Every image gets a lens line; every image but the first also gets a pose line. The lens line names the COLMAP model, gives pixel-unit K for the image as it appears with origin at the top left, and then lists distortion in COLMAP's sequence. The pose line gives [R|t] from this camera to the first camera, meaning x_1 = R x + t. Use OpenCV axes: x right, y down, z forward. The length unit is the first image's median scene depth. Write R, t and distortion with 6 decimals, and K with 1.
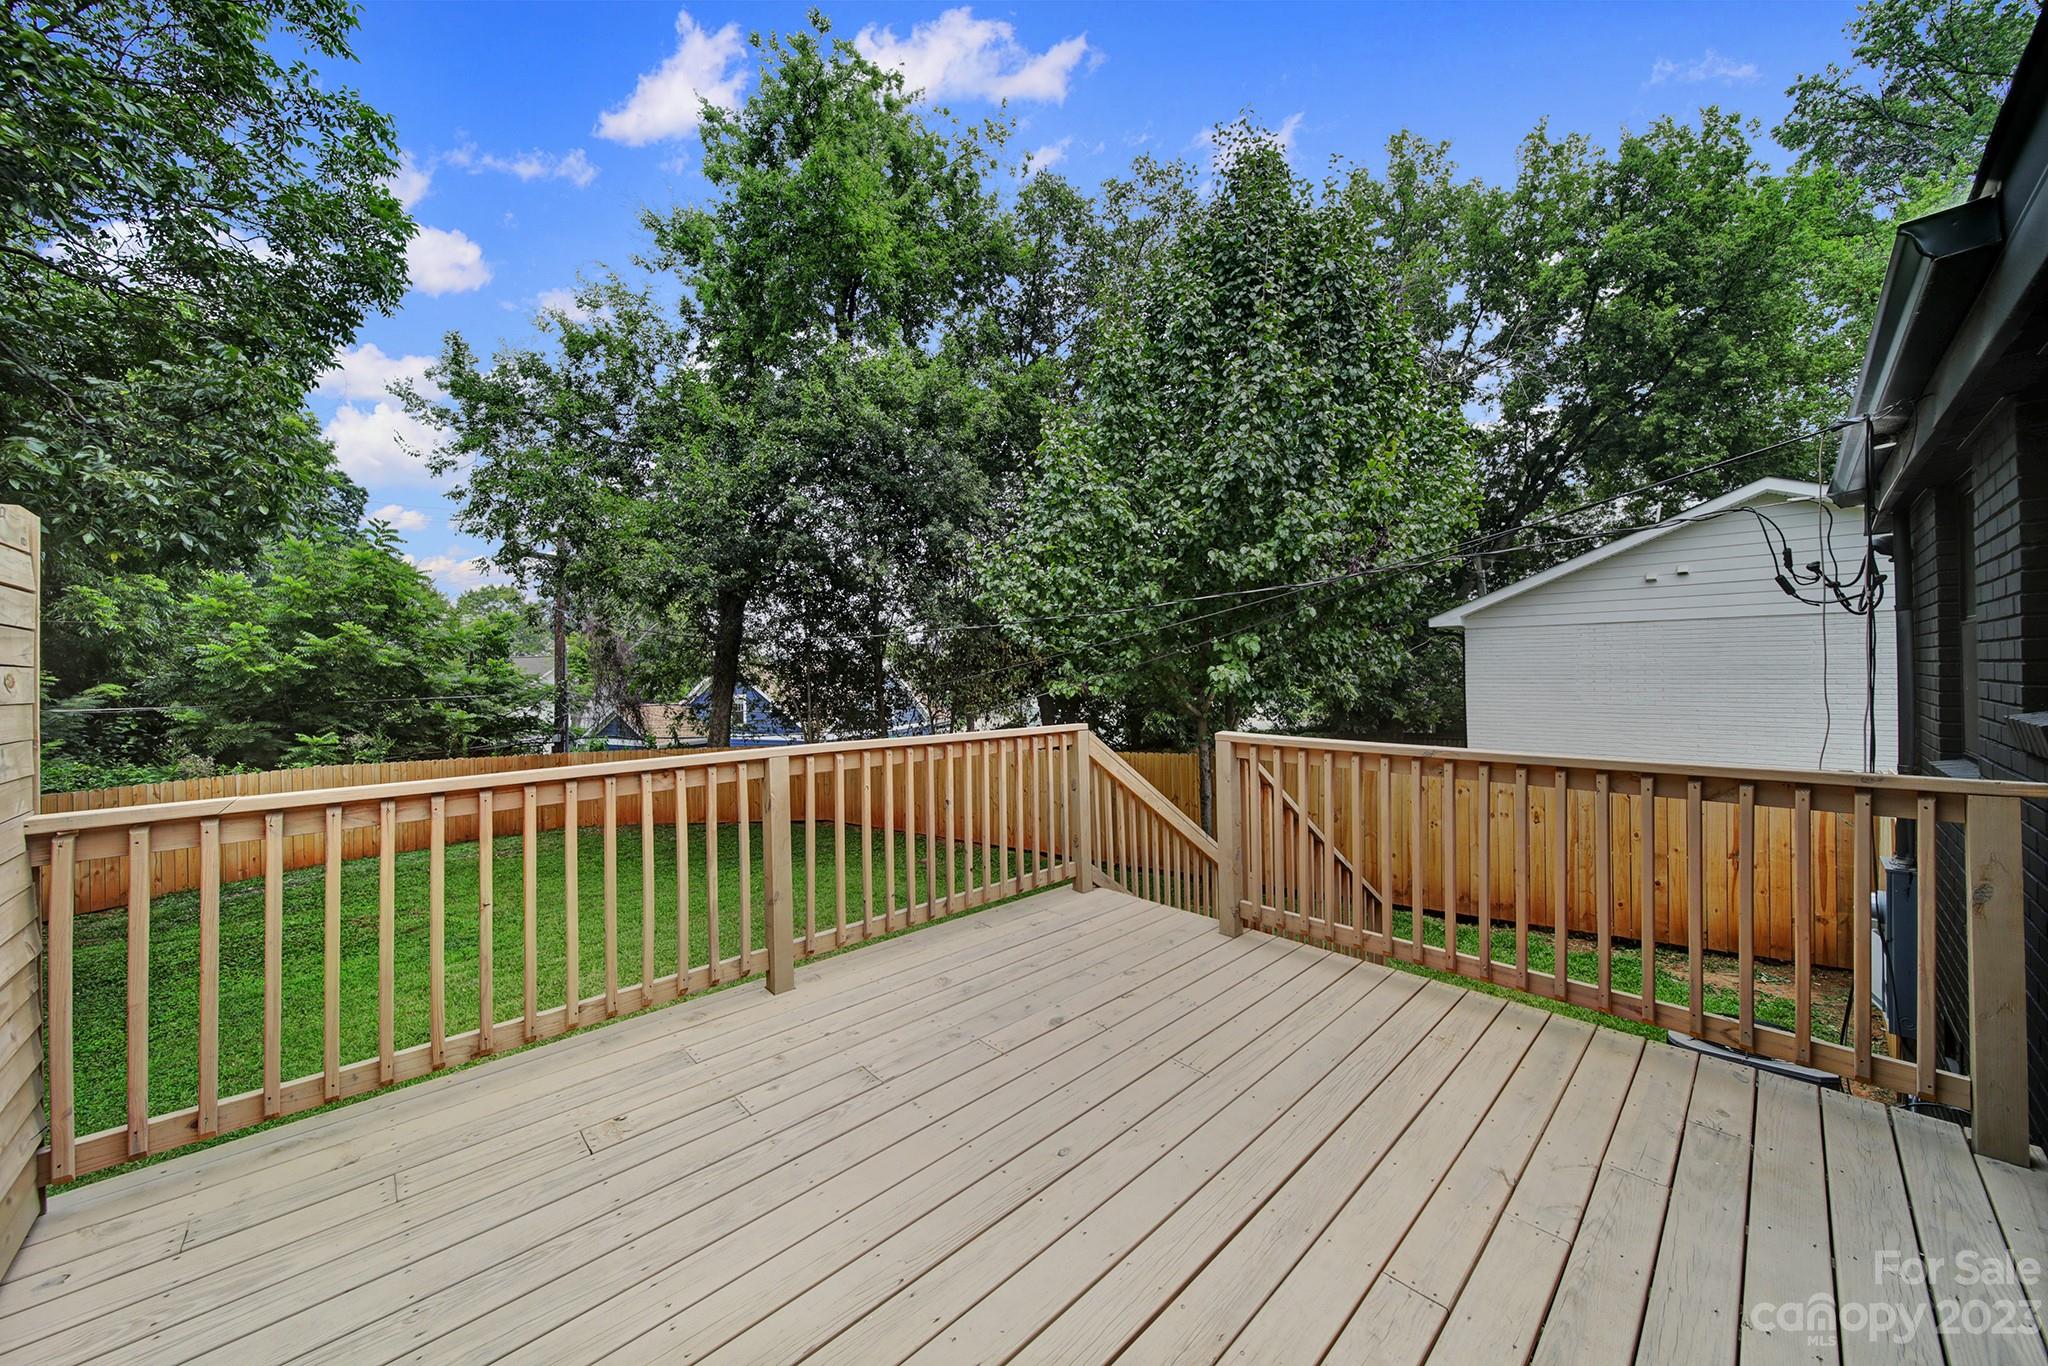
lens RADIAL K [[725.7, 0, 1035.6], [0, 725.7, 686.5], [0, 0, 1]] dist [-0.002114, -0.000114]
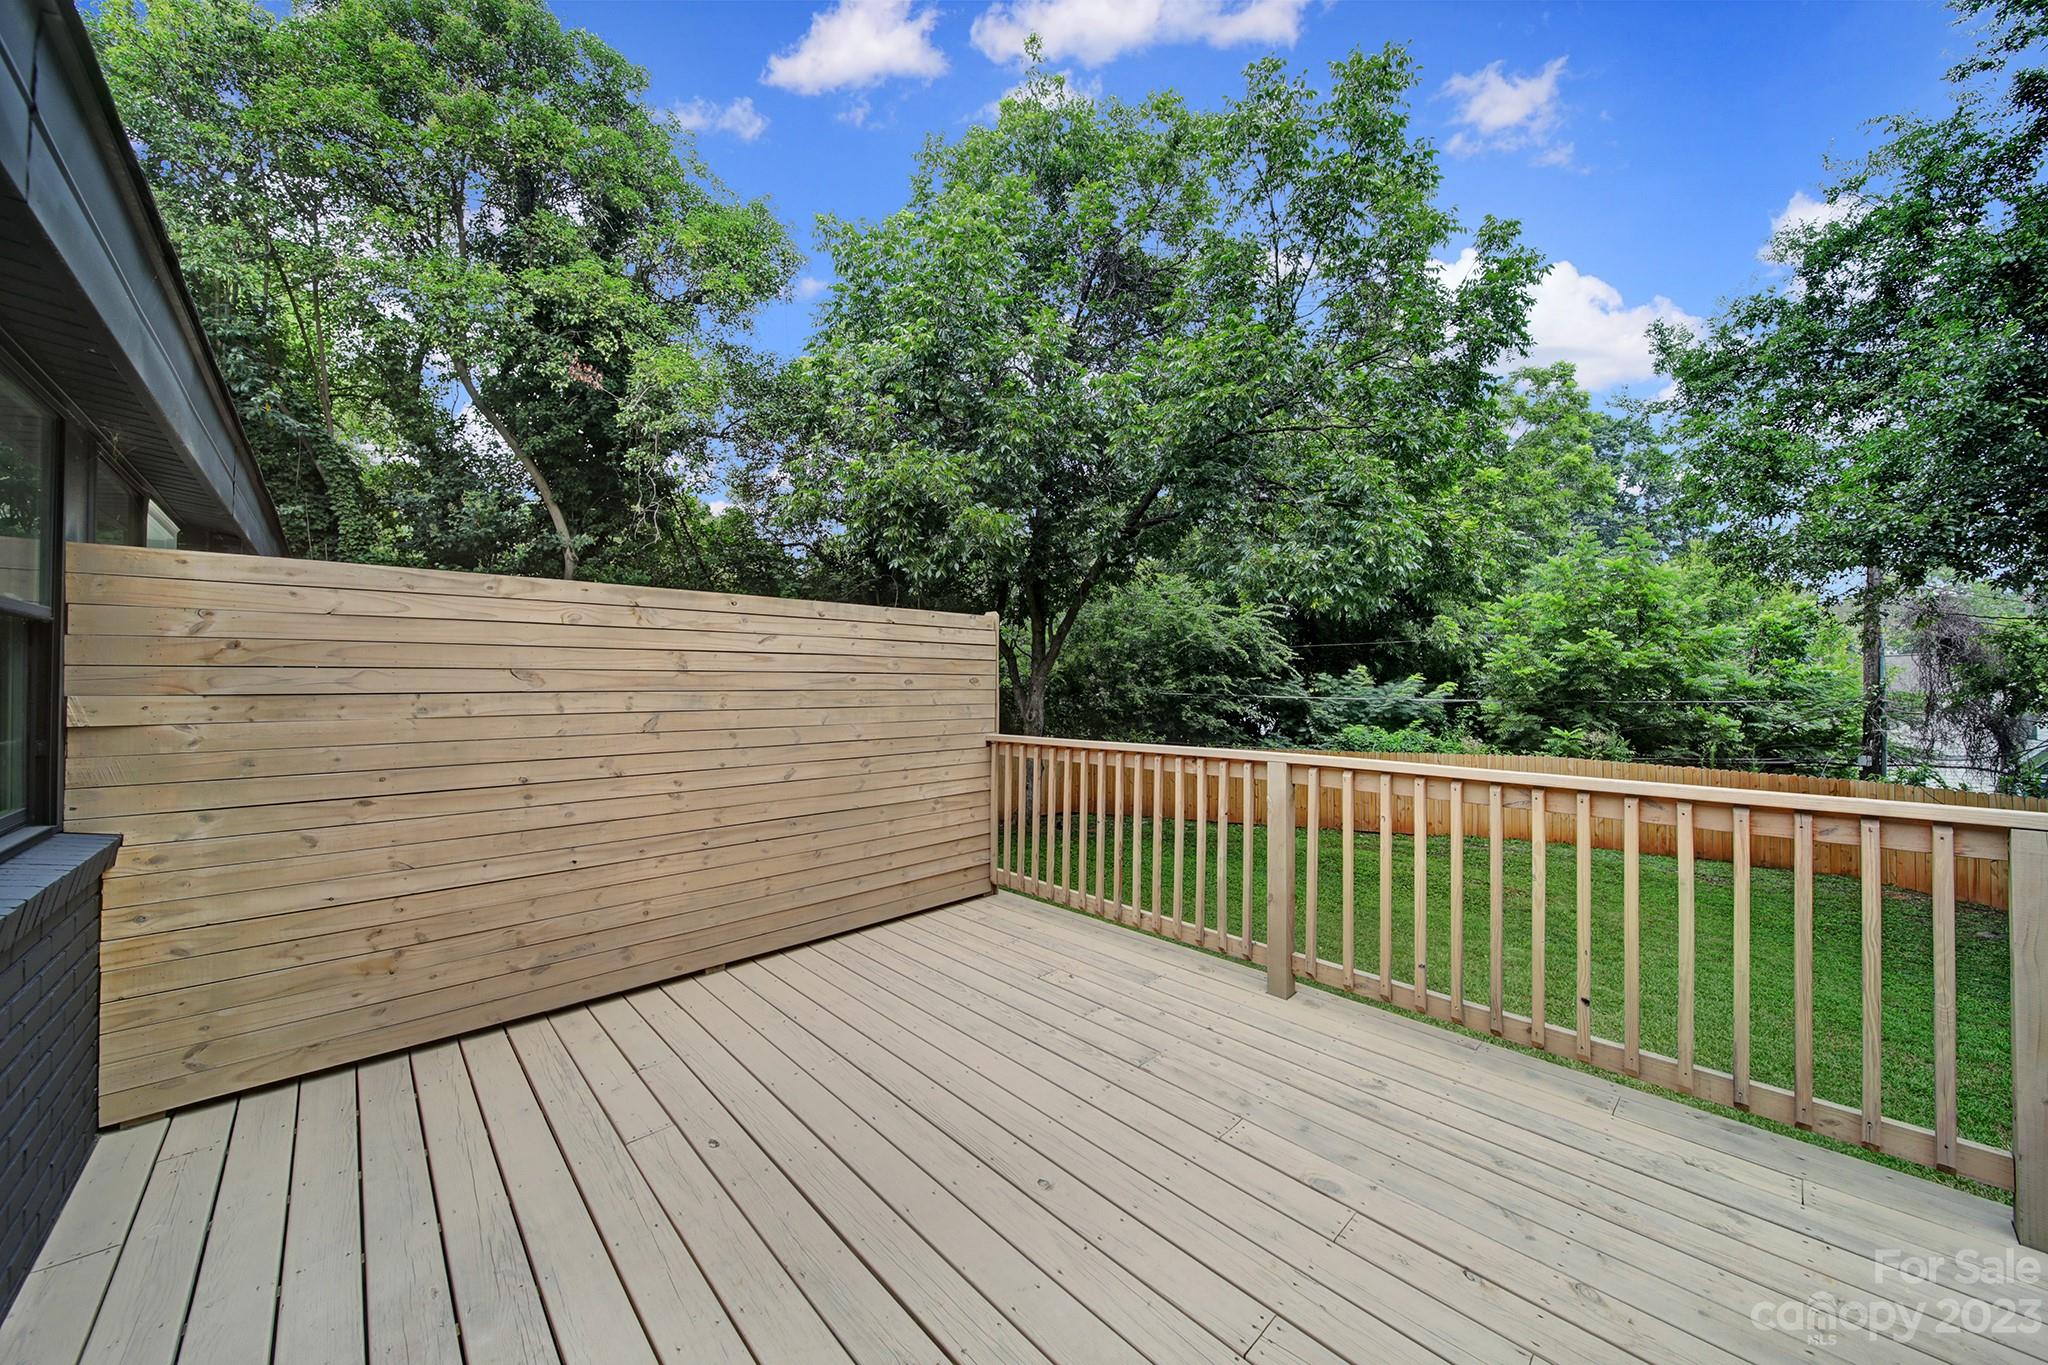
lens RADIAL K [[738.9, 0, 1026.5], [0, 738.9, 677.3], [0, 0, 1]] dist [-0.001821, -0.000226]
pose [[-0.023705, 0.005929, -0.999701, 0.193671], [-0.019515, 0.999789, 0.006392, -0.006189], [0.999528, 0.019661, -0.023585, 0.189099]]
